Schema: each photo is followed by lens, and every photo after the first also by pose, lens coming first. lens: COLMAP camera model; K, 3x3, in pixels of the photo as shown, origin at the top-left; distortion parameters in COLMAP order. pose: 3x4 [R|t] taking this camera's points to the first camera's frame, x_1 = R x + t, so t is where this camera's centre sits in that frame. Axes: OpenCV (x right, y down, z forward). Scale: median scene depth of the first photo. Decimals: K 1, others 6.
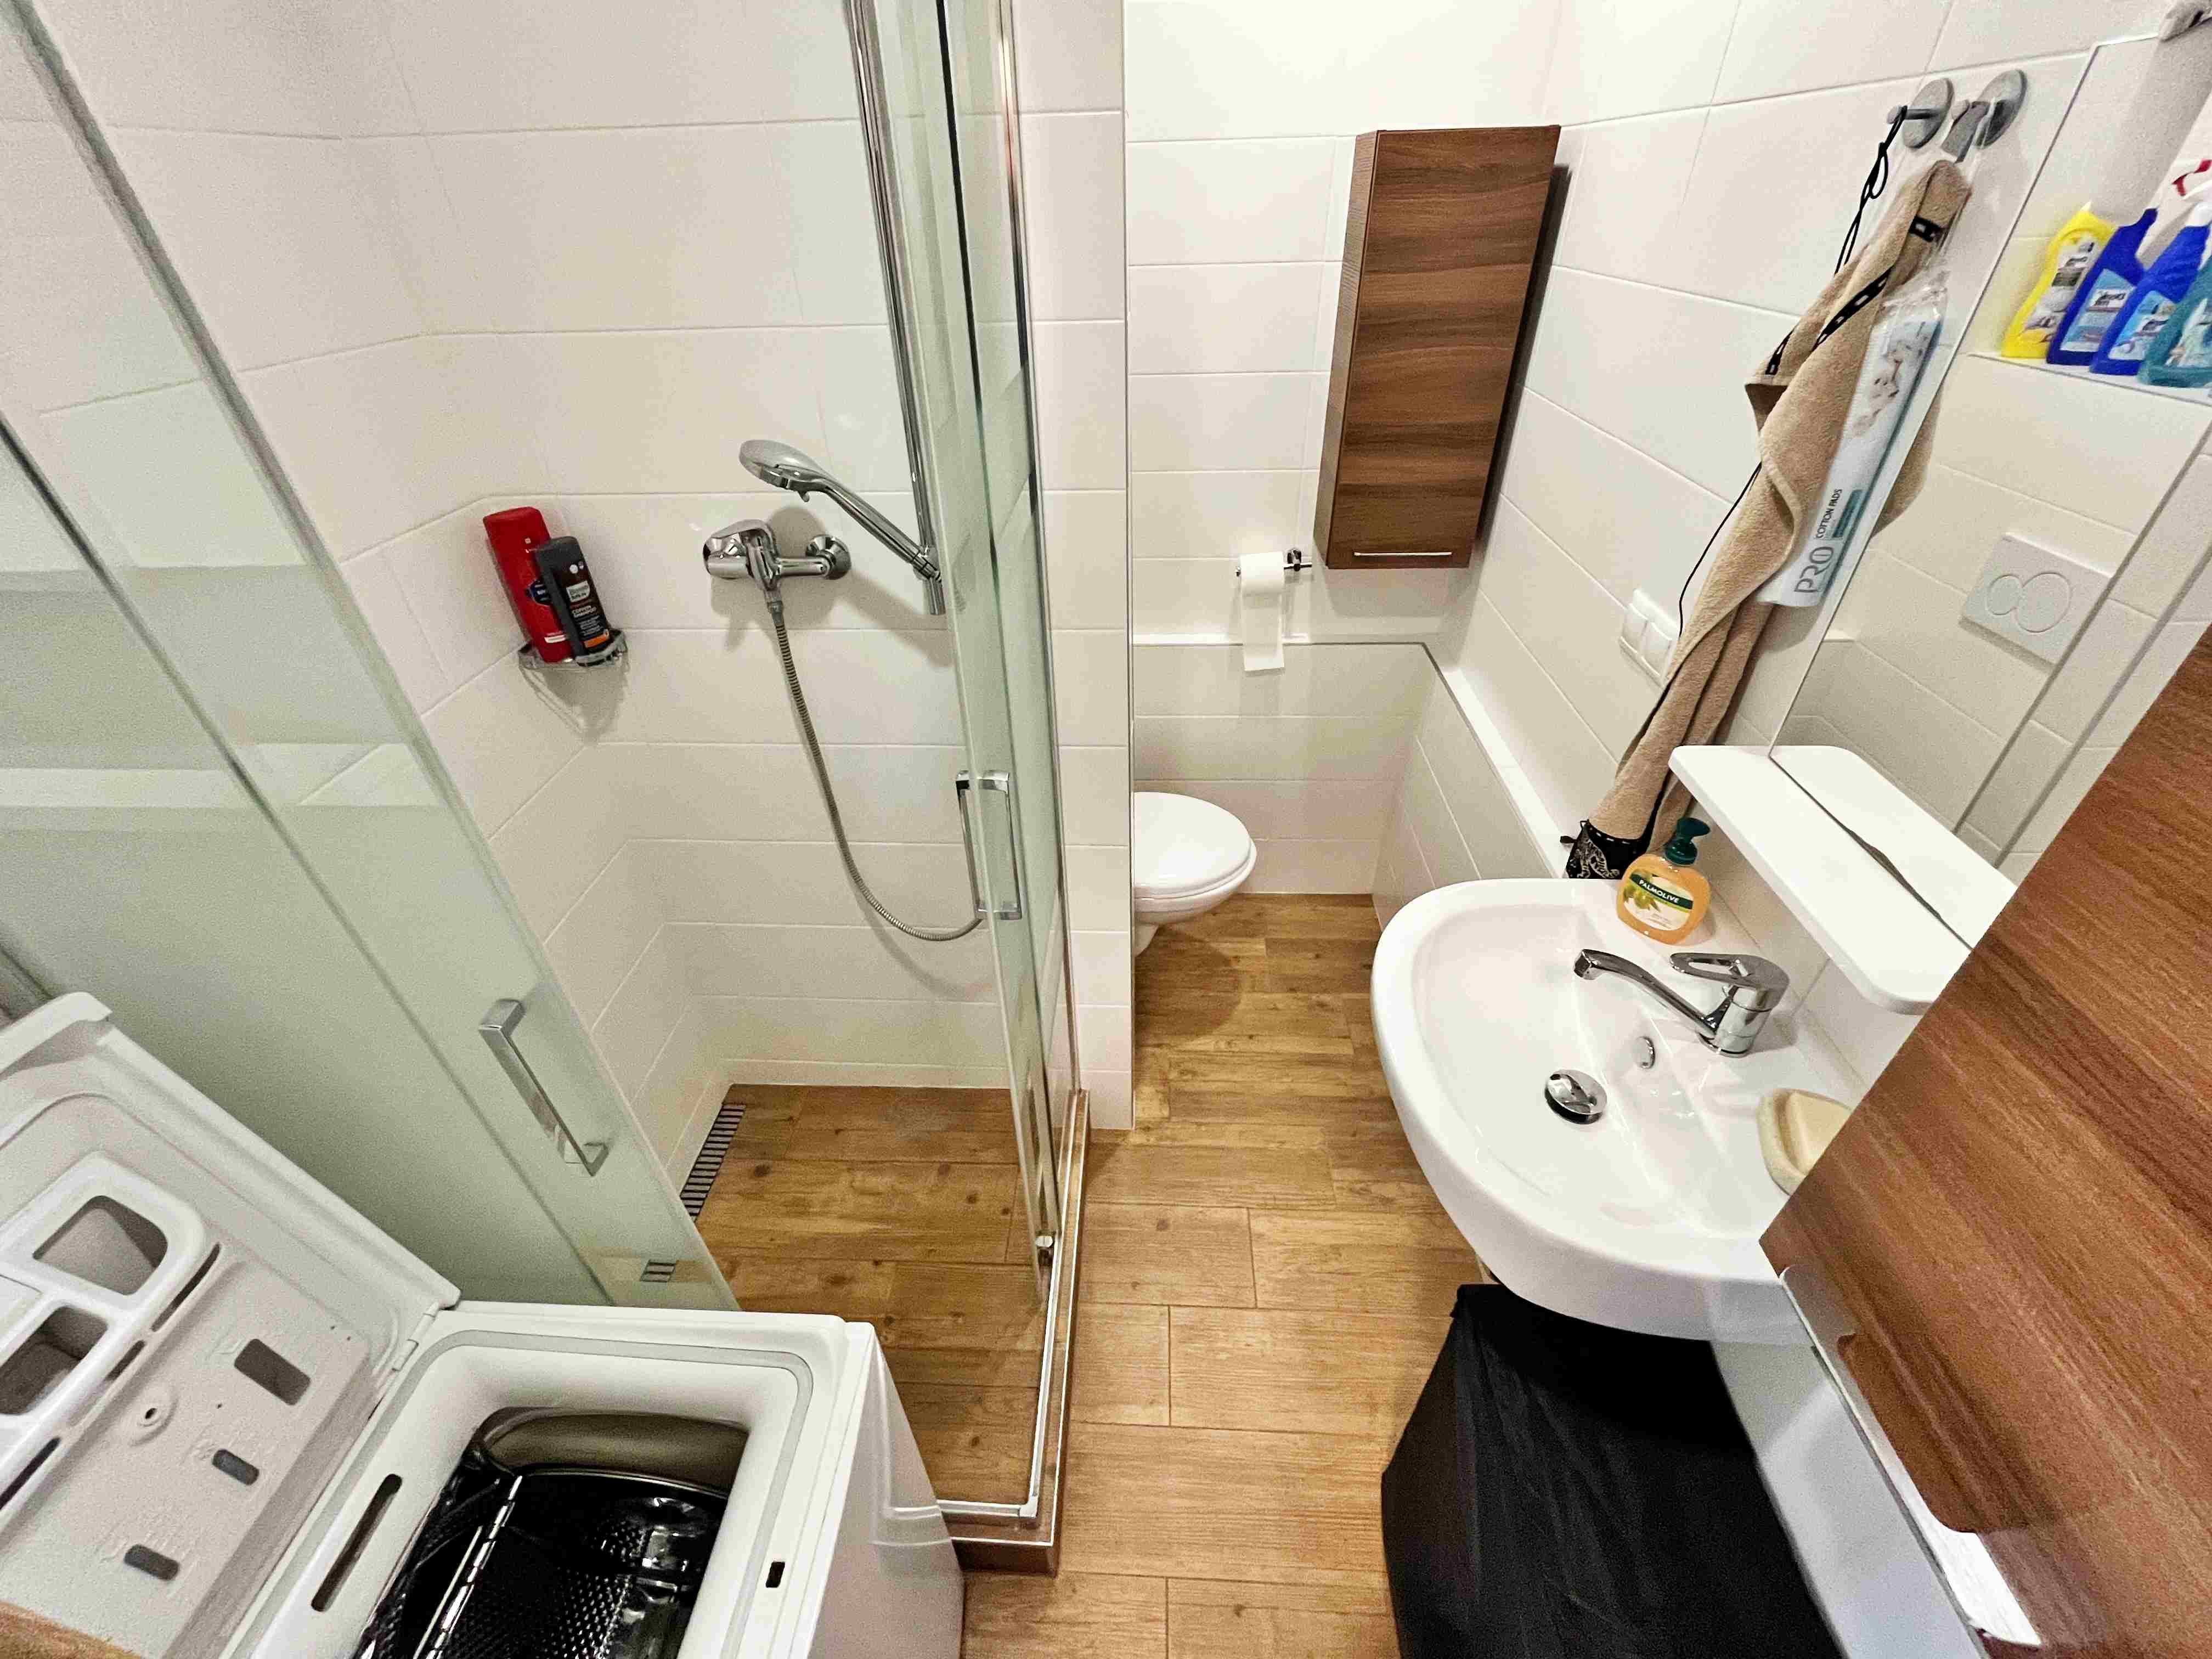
lens RADIAL K [[894.0, 0, 1106.0], [0, 894.0, 829.5], [0, 0, 1]] dist [0.001643, -0.000329]
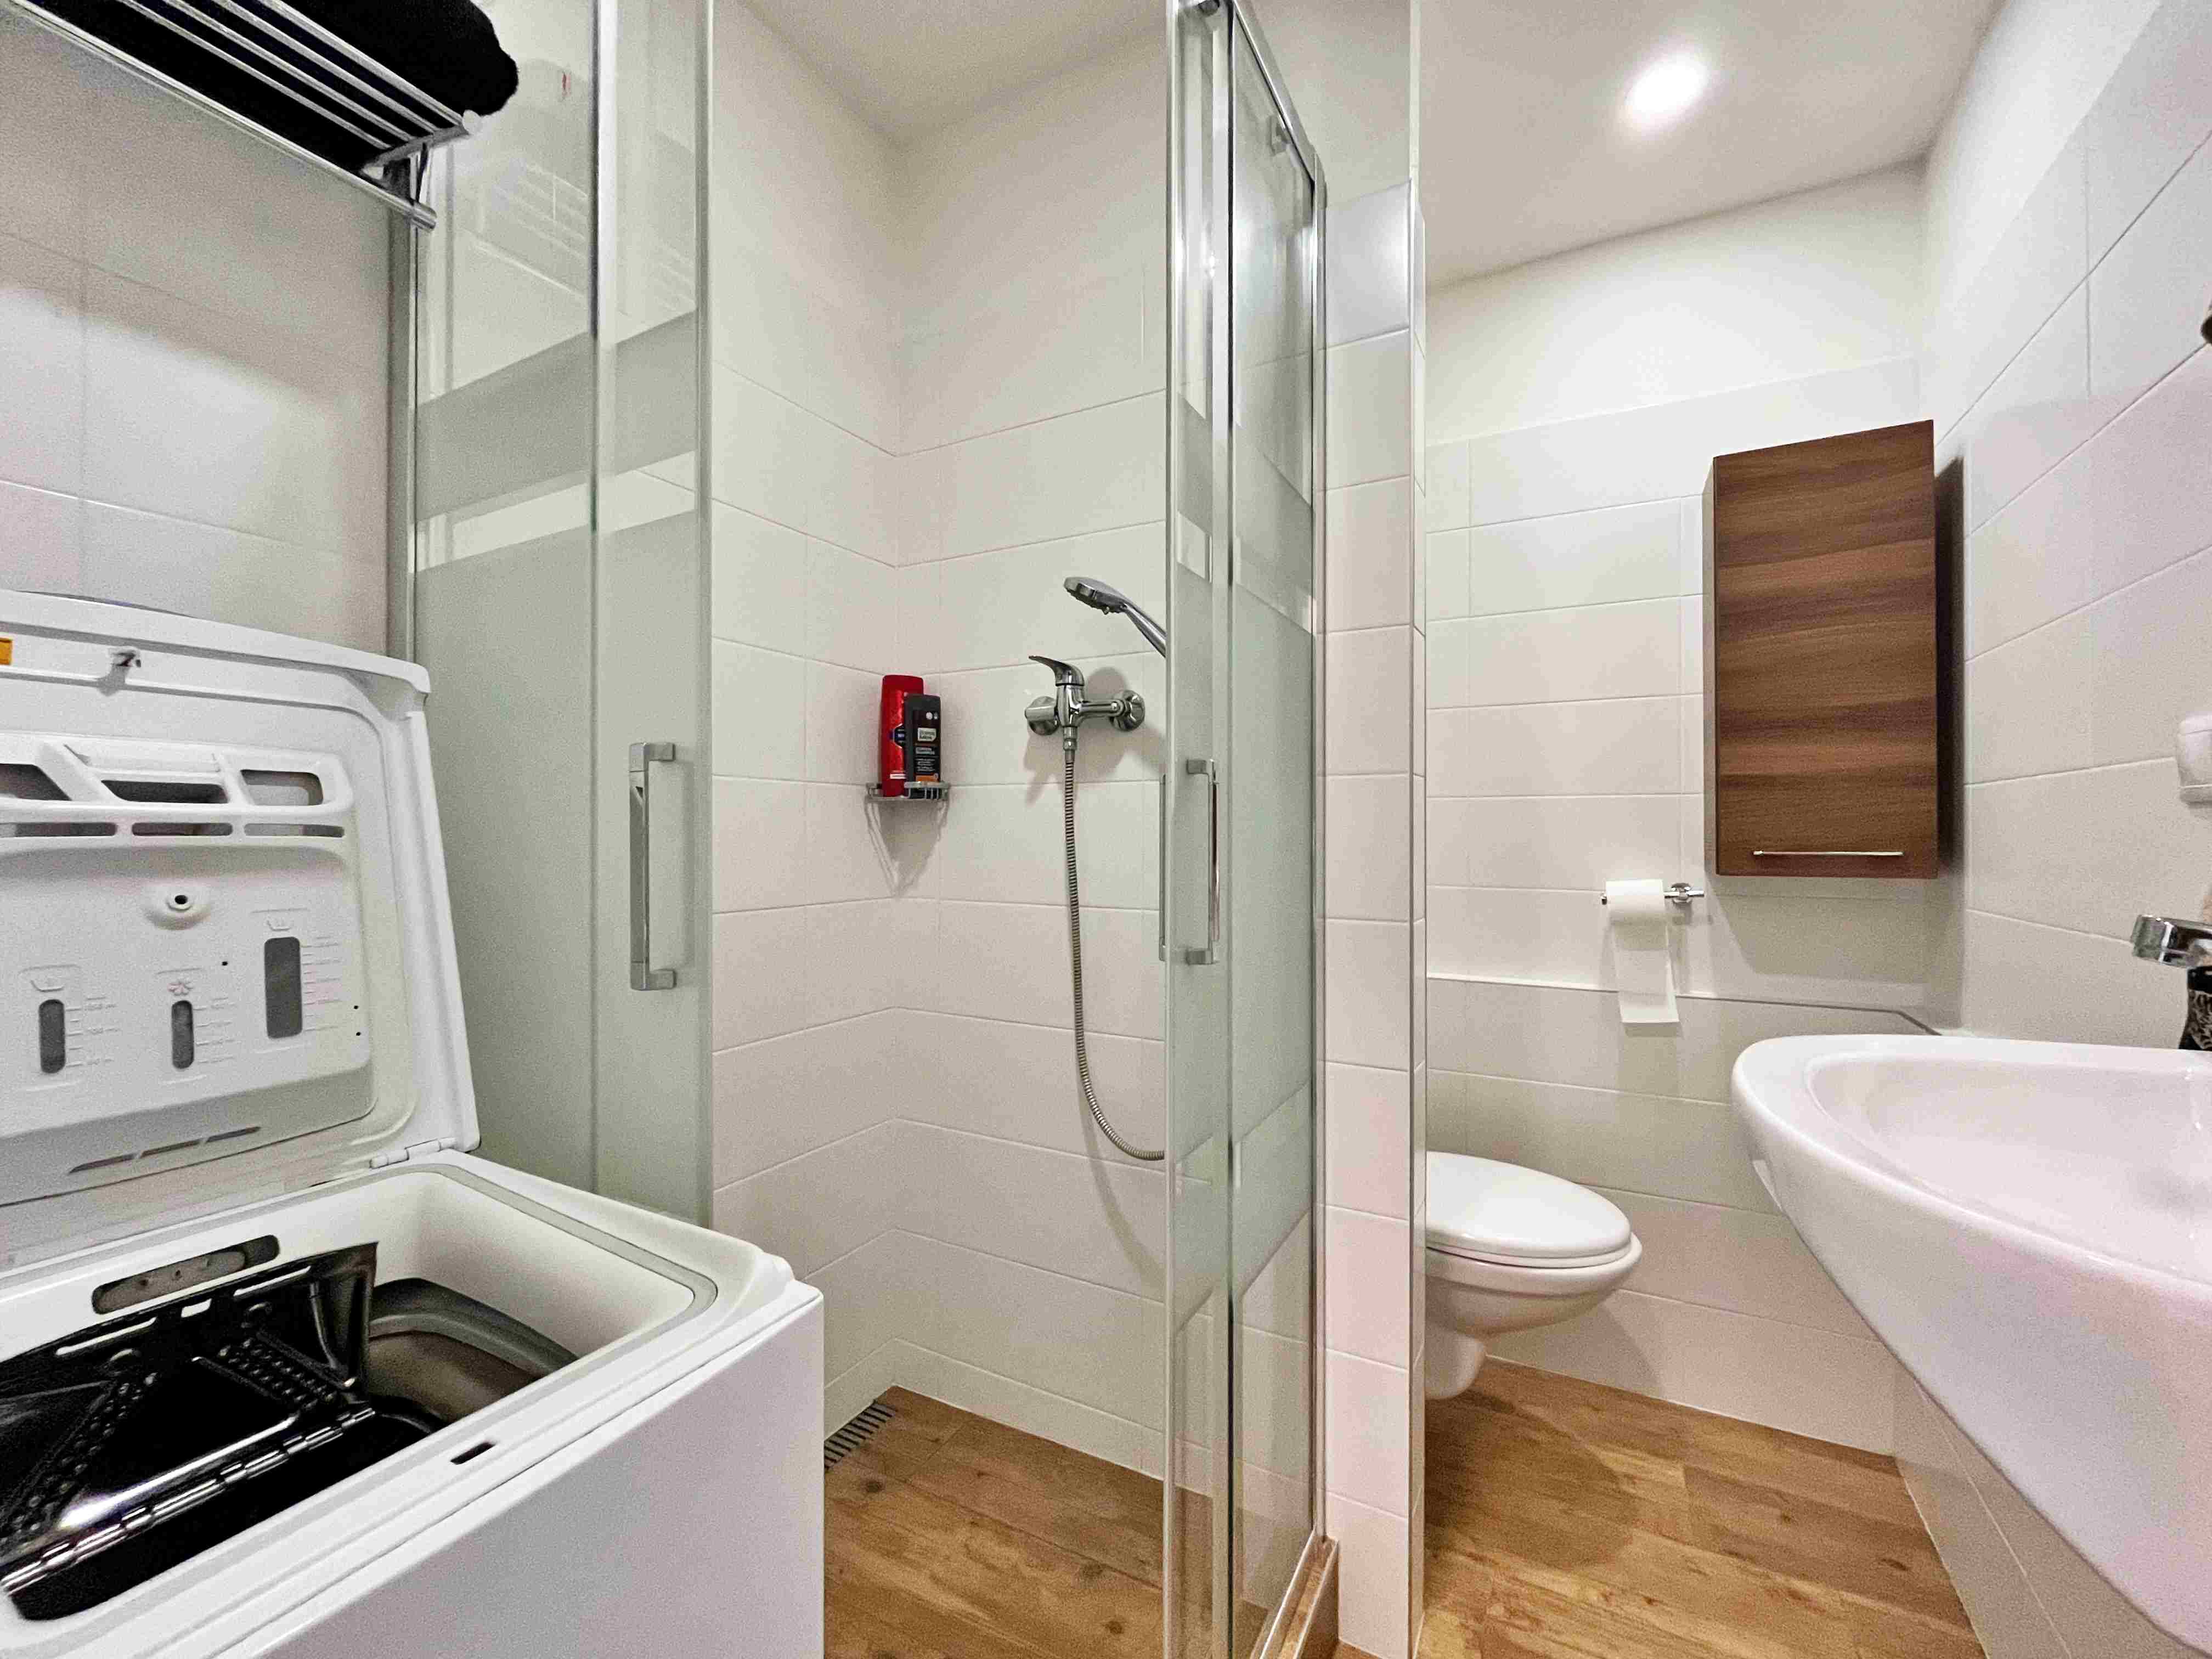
lens RADIAL K [[904.0, 0, 1103.9], [0, 904.0, 828.8], [0, 0, 1]] dist [-0.002177, -0.000443]
pose [[0.901558, 0.022221, -0.432087, 0.112355], [-0.270145, 0.808998, -0.522057, 0.304612], [0.337957, 0.587391, 0.735362, 0.202528]]
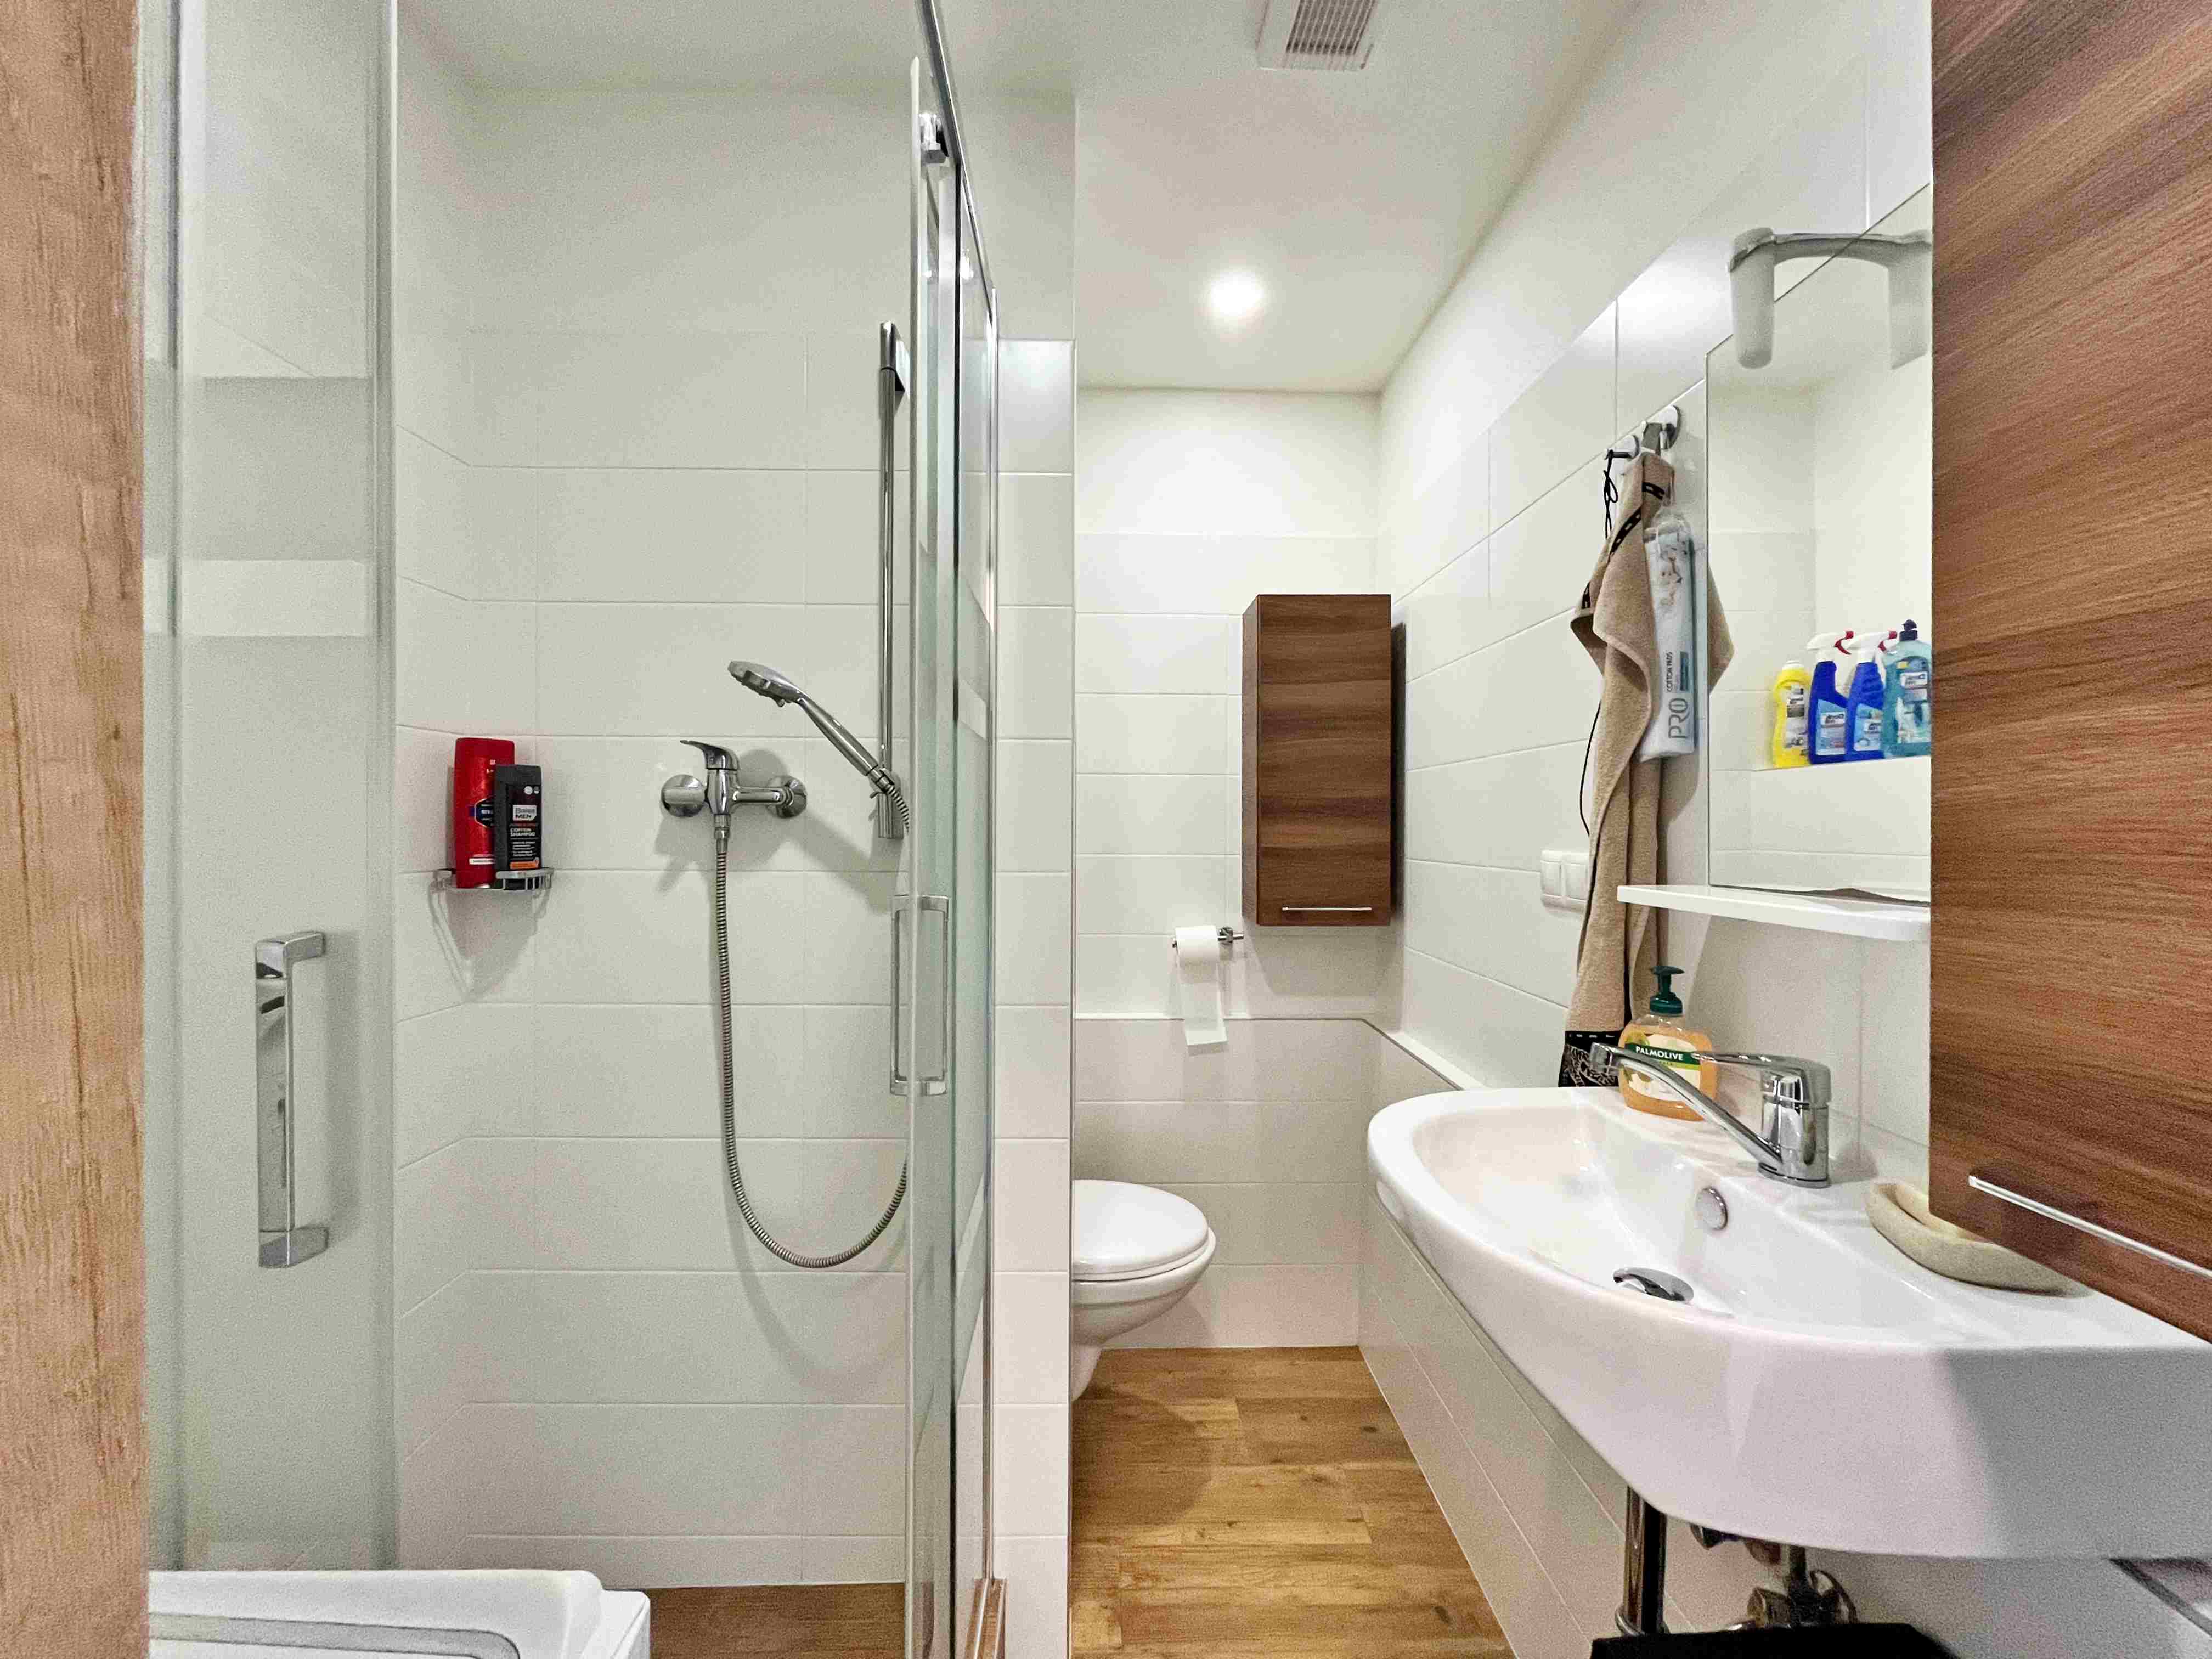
lens RADIAL K [[909.9, 0, 1103.7], [0, 909.9, 829.5], [0, 0, 1]] dist [-0.002187, -0.000466]
pose [[0.997317, 0.027457, 0.067855, -0.008309], [0.017064, 0.814237, -0.580282, 0.266623], [-0.071183, 0.579883, 0.811584, 0.104790]]
